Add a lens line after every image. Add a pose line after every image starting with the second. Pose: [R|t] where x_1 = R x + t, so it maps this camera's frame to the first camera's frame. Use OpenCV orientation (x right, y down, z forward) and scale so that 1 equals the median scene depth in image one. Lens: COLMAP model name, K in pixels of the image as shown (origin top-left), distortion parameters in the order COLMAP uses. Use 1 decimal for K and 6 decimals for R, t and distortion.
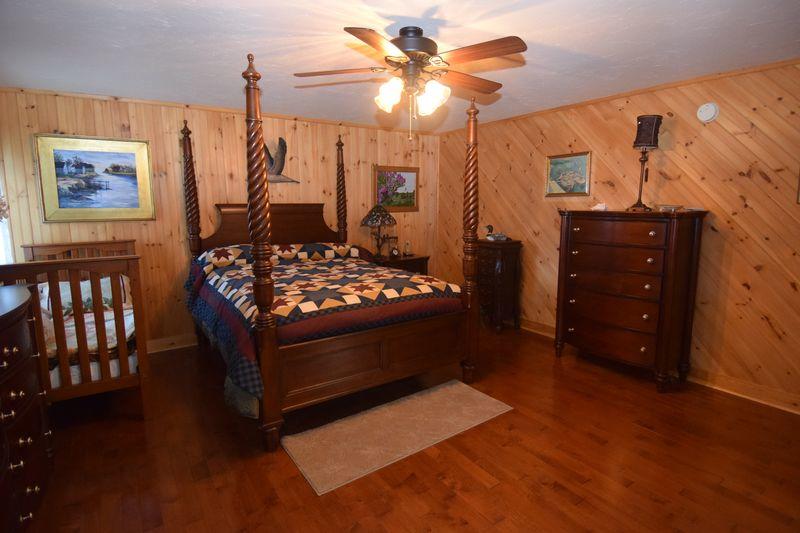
lens RADIAL K [[415.2, 0, 399.8], [0, 415.2, 264.6], [0, 0, 1]] dist [0.018902, -0.027349]
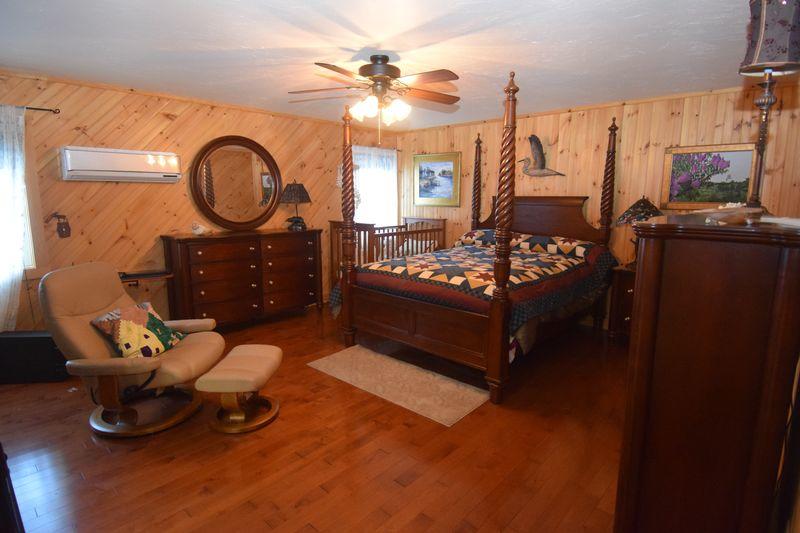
lens RADIAL K [[415.2, 0, 398.9], [0, 415.2, 263.0], [0, 0, 1]] dist [0.018902, -0.027349]
pose [[0.220270, 0.162855, -0.961748, 0.724434], [-0.151448, 0.979718, 0.131211, -0.068553], [0.963610, 0.116753, 0.240467, 0.443616]]
